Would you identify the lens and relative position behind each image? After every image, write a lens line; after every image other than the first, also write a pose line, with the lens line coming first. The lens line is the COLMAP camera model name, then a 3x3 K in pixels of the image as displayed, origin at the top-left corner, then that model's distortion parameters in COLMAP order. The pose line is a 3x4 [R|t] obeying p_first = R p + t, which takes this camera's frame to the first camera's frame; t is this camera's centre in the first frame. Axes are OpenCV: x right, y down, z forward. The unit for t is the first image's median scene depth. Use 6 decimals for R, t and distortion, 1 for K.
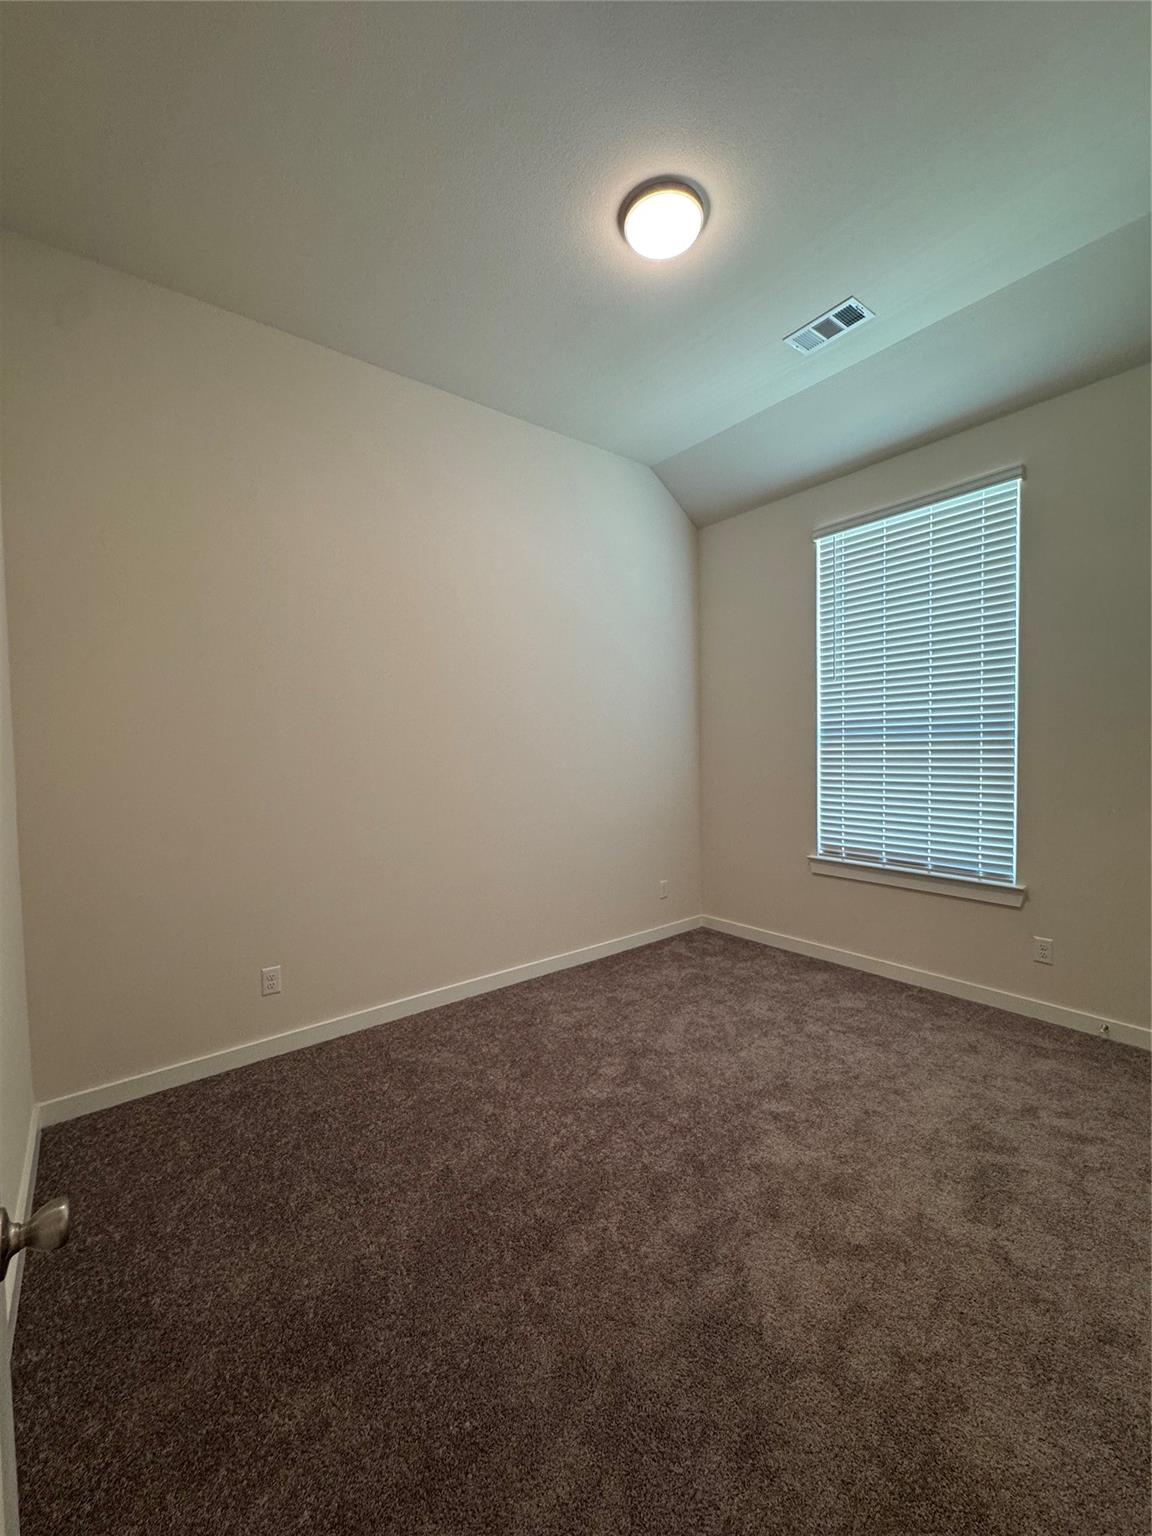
lens RADIAL K [[615.6, 0, 578.0], [0, 615.6, 766.7], [0, 0, 1]] dist [-0.004116, 0.000179]
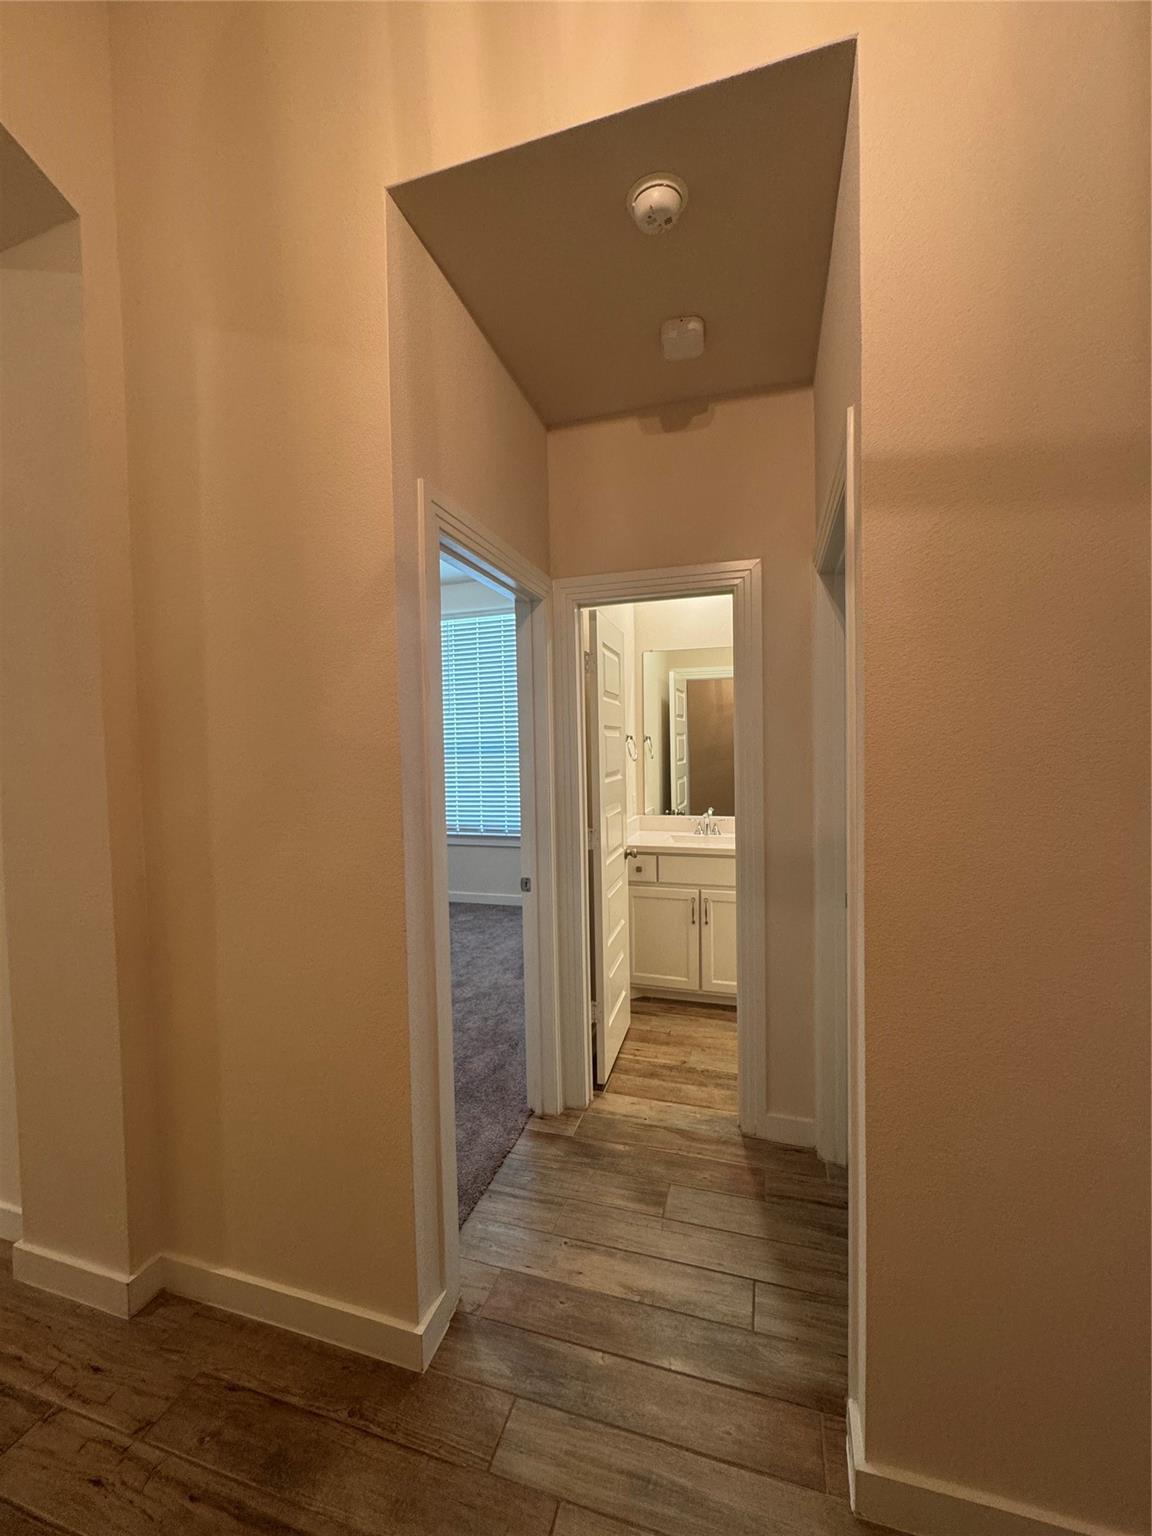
lens RADIAL K [[615.6, 0, 578.0], [0, 615.6, 766.7], [0, 0, 1]] dist [-0.004116, 0.000179]
pose [[0.823695, -0.016996, 0.566779, -0.227088], [0.023908, 0.999703, -0.004766, 0.003496], [-0.566529, 0.017476, 0.823856, -0.525150]]
